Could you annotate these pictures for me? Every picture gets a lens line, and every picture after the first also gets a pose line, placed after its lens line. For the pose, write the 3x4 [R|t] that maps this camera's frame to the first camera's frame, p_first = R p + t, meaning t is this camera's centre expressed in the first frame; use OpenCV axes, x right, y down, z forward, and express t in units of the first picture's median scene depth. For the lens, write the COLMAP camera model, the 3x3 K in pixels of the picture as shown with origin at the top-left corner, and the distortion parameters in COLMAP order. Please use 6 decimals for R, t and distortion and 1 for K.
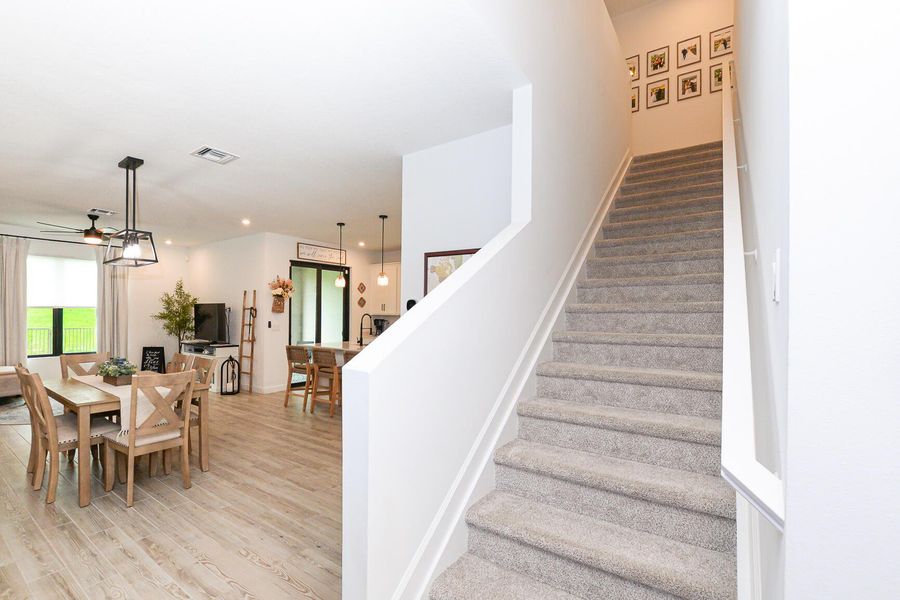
lens RADIAL K [[405.9, 0, 450.1], [0, 405.9, 313.8], [0, 0, 1]] dist [-0.002799, -0.000423]
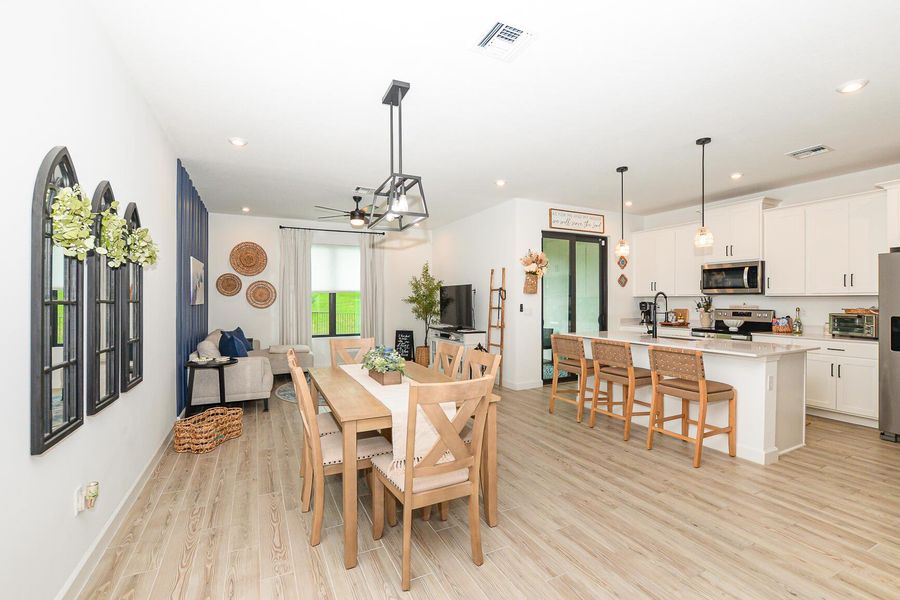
lens RADIAL K [[401.3, 0, 454.6], [0, 401.3, 302.0], [0, 0, 1]] dist [-0.008505, 0.000162]
pose [[0.884951, -0.005176, -0.465656, -0.179545], [0.006502, 0.999978, 0.001243, 0.012328], [0.465640, -0.004128, 0.884965, 0.201719]]
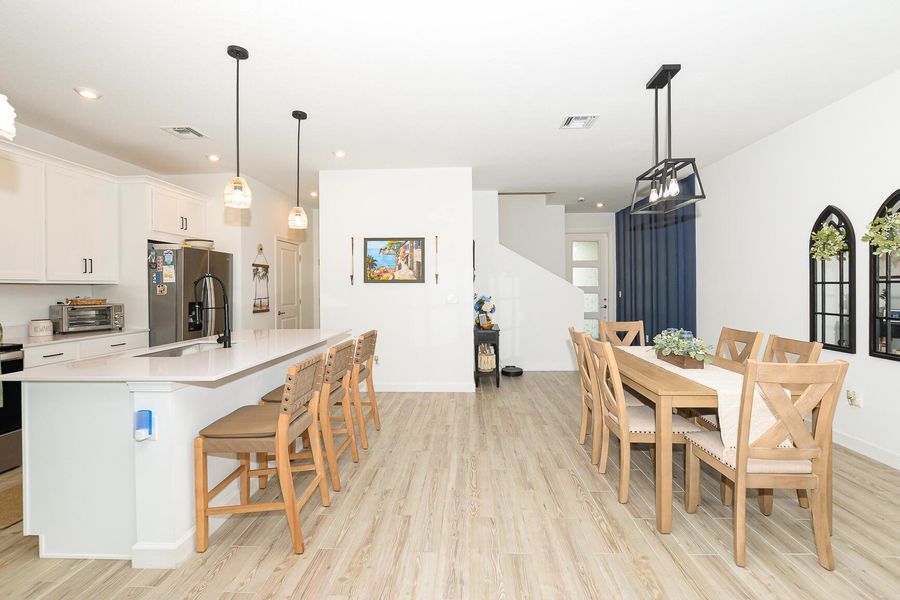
lens RADIAL K [[397.3, 0, 446.8], [0, 397.3, 285.9], [0, 0, 1]] dist [-0.013402, 0.000155]
pose [[-0.525870, 0.001884, 0.850563, -0.628818], [0.007627, 0.999968, 0.002500, 0.011876], [-0.850531, 0.007802, -0.525867, 0.906949]]
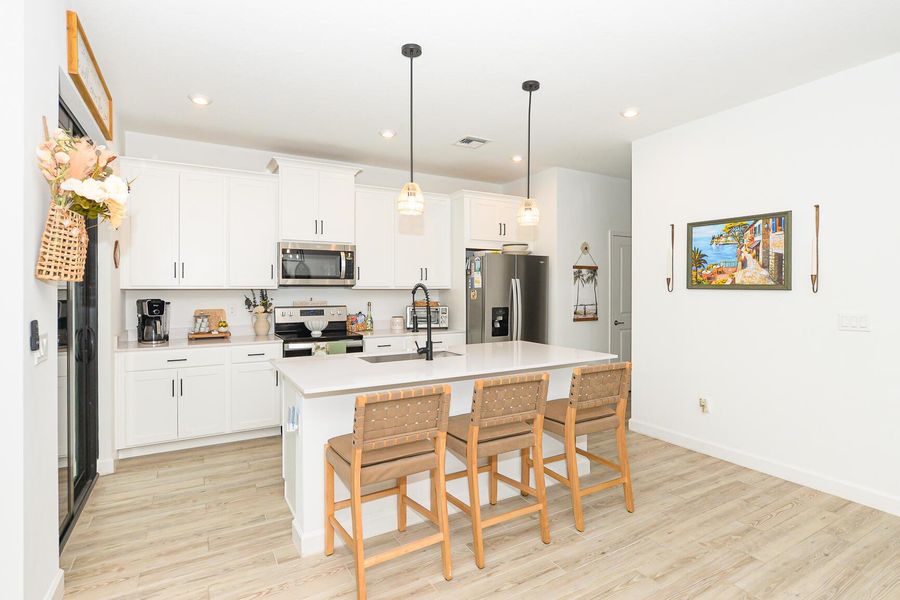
lens RADIAL K [[440.6, 0, 450.9], [0, 440.6, 289.2], [0, 0, 1]] dist [-0.012042, 0.000571]
pose [[0.421901, -0.009248, 0.906595, -0.555932], [0.005482, 0.999956, 0.007649, 0.001766], [-0.906625, 0.001743, 0.421933, 0.696439]]
